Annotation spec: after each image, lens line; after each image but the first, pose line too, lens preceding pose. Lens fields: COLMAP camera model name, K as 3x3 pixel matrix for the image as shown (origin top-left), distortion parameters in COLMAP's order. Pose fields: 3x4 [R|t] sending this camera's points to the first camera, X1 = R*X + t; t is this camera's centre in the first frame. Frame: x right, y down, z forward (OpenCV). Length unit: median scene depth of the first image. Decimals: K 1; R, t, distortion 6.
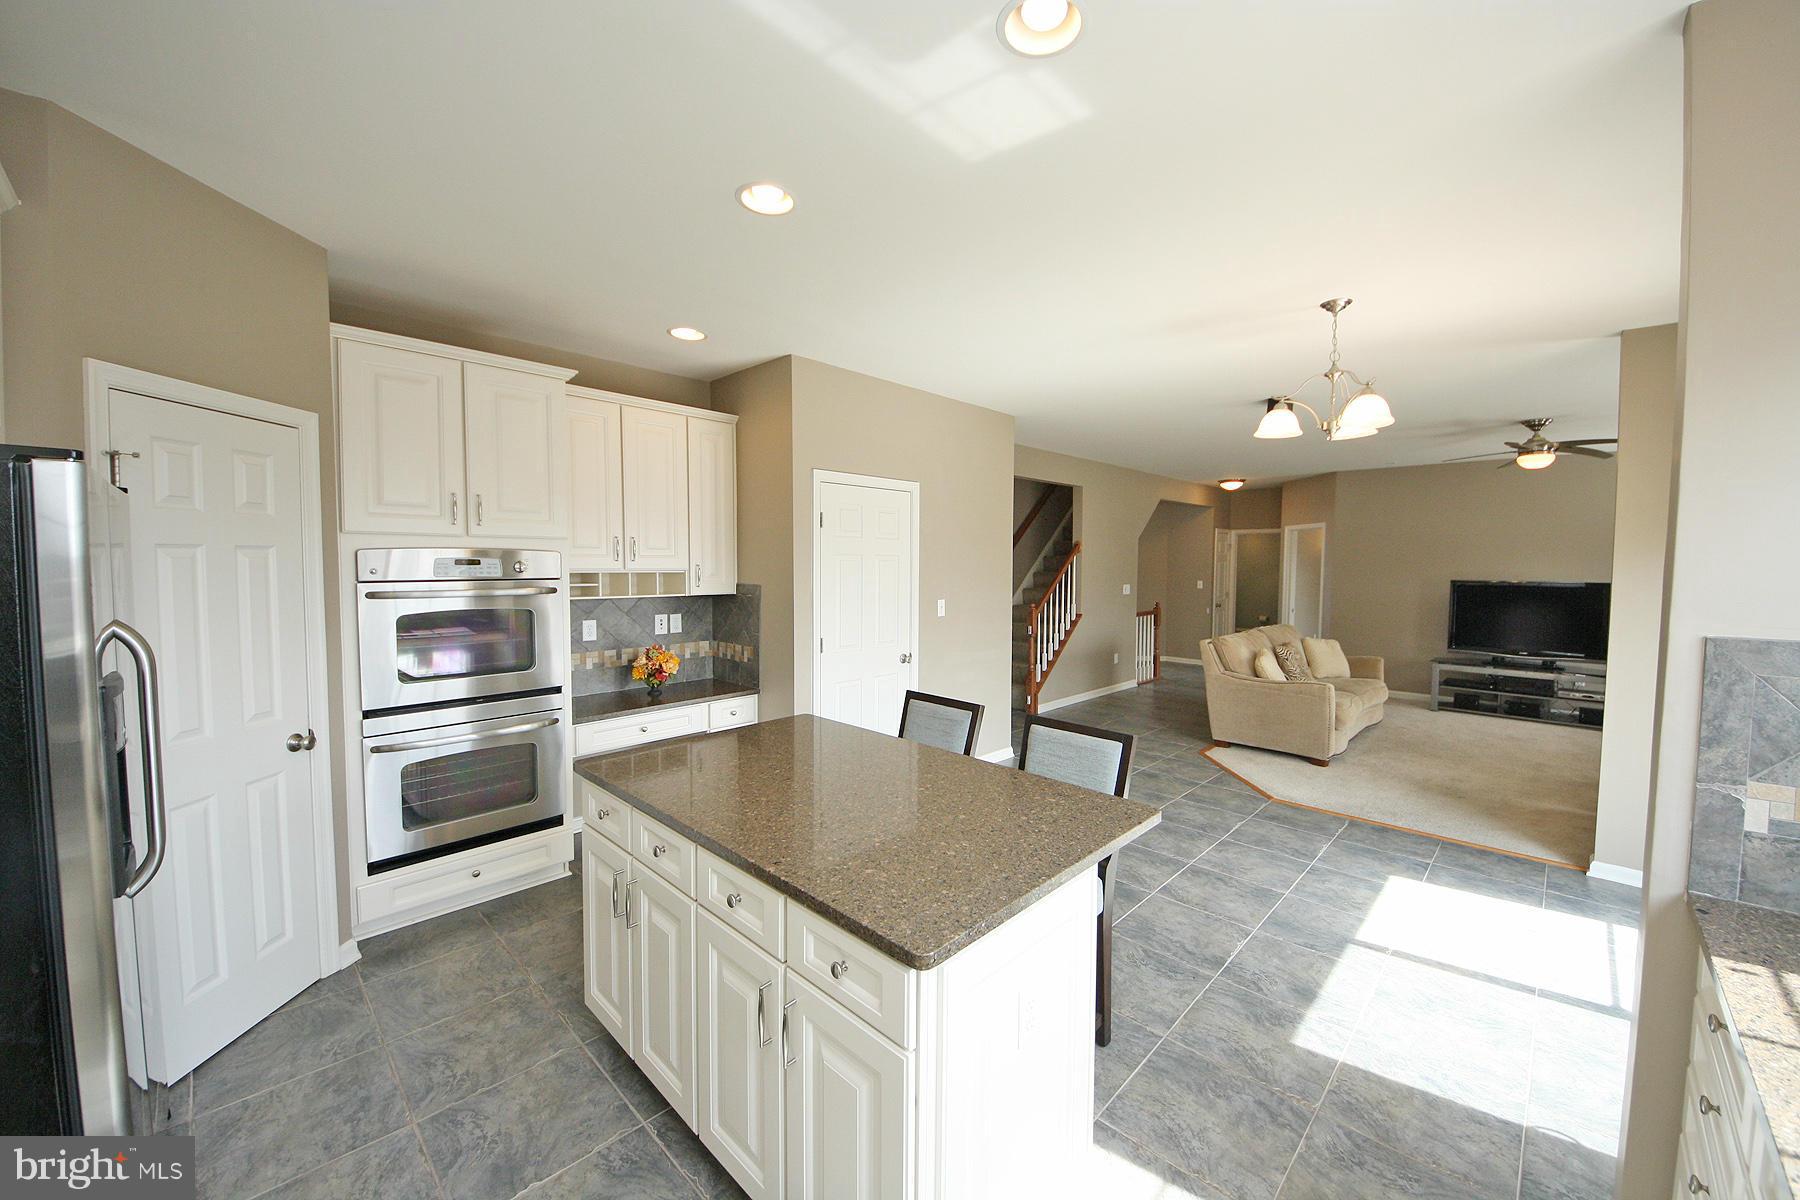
lens RADIAL K [[699.3, 0, 907.9], [0, 699.3, 597.3], [0, 0, 1]] dist [-0.002190, -0.002769]
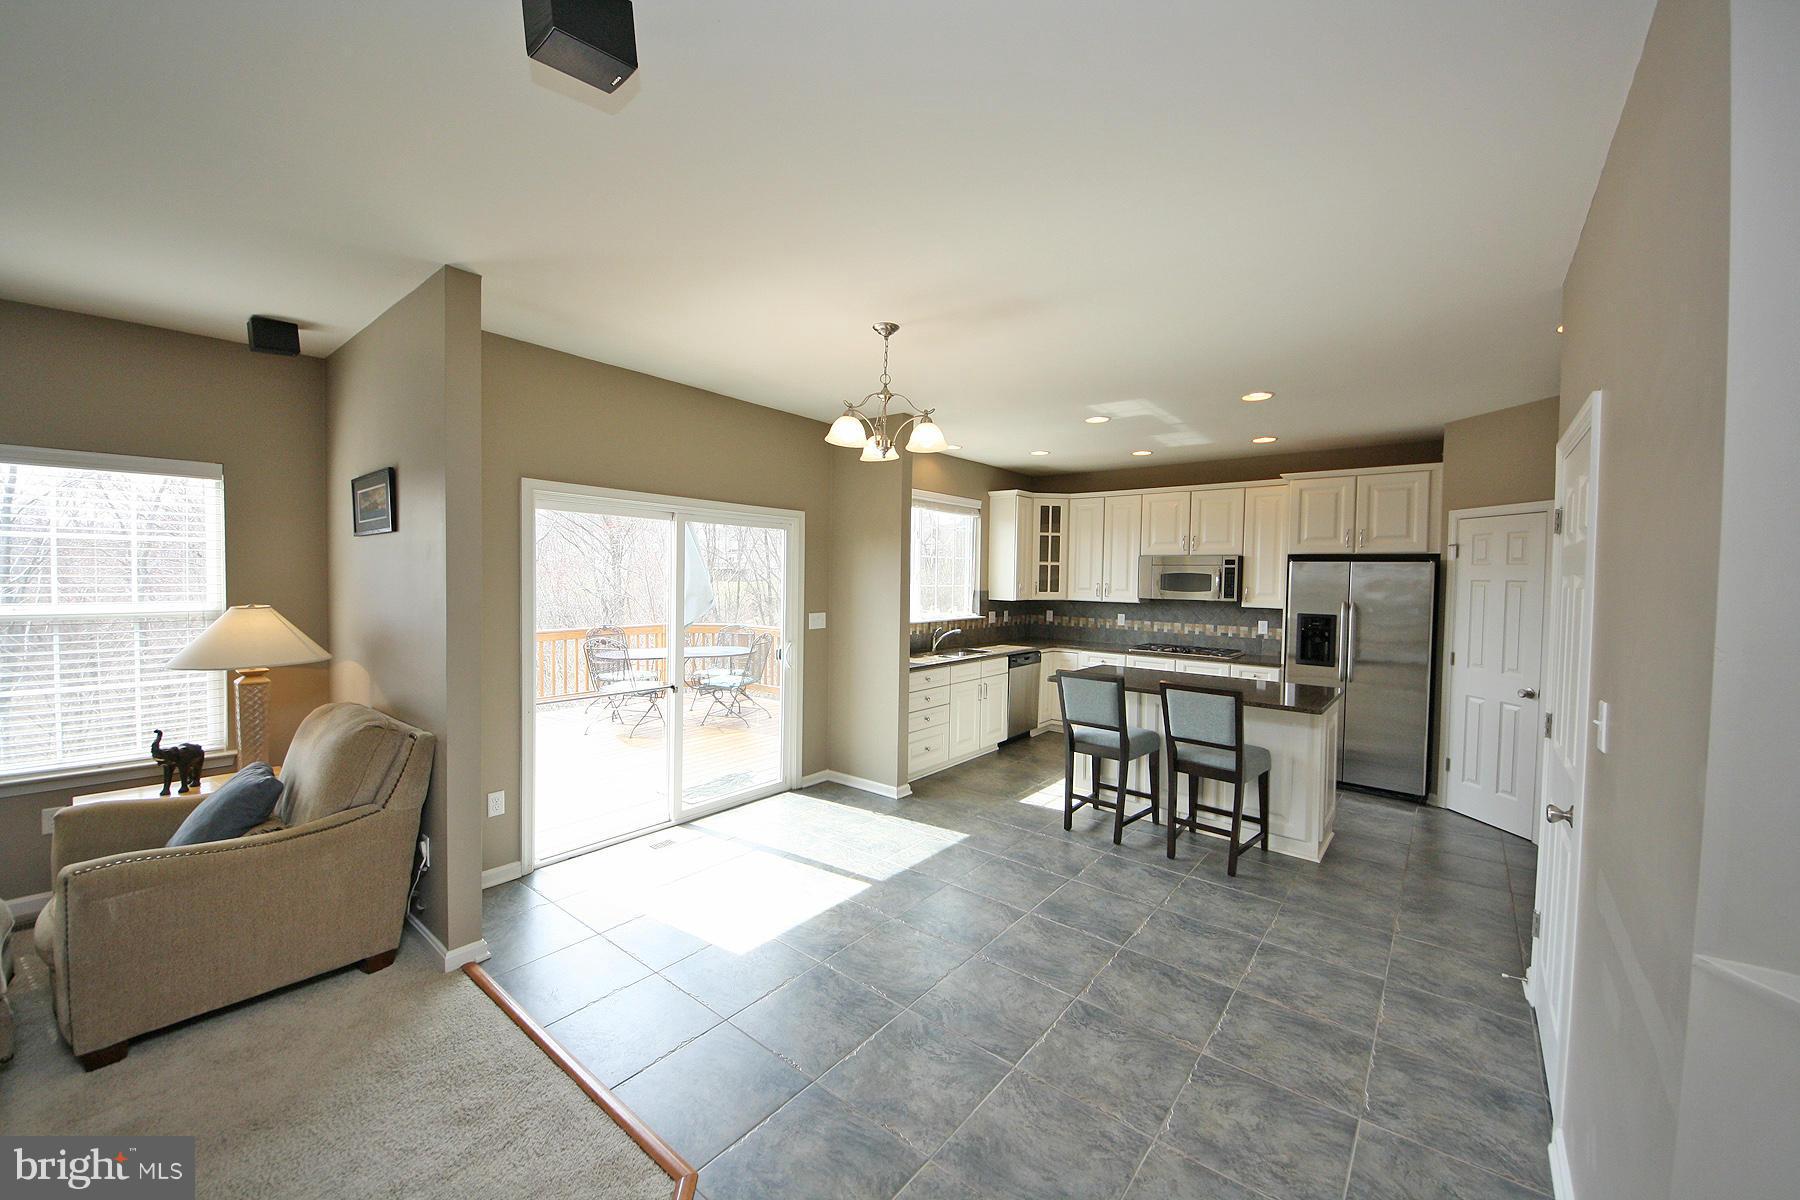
lens RADIAL K [[699.3, 0, 909.4], [0, 699.3, 627.0], [0, 0, 1]] dist [-0.002190, -0.002769]
pose [[-0.995159, -0.010809, -0.097680, 0.645503], [-0.022565, 0.992509, 0.120068, -0.101858], [0.095651, 0.121691, -0.987948, 1.994917]]
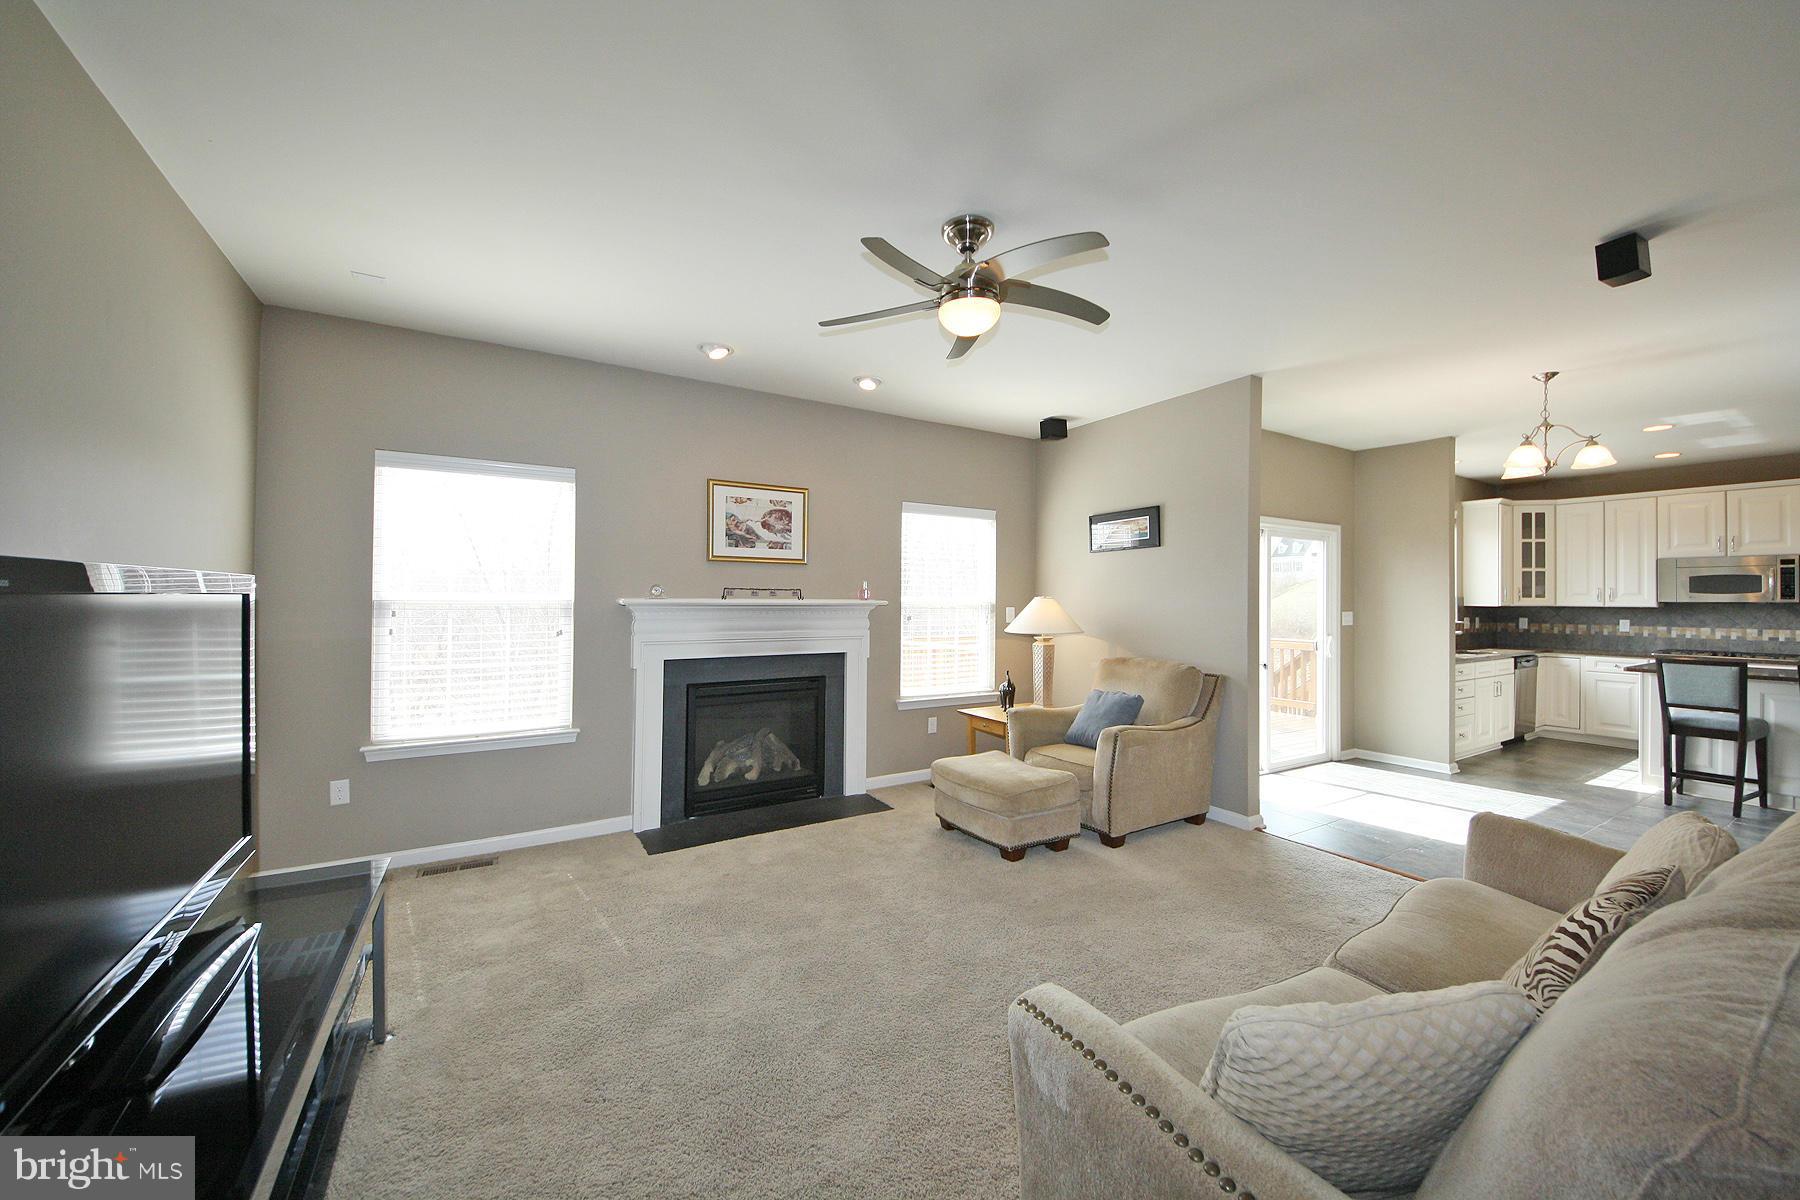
lens RADIAL K [[699.3, 0, 913.1], [0, 699.3, 614.8], [0, 0, 1]] dist [-0.002190, -0.002769]
pose [[-0.966889, -0.009792, 0.255009, 1.314954], [0.007063, 0.997854, 0.065096, -0.061711], [-0.255099, 0.064742, -0.964745, 2.467807]]
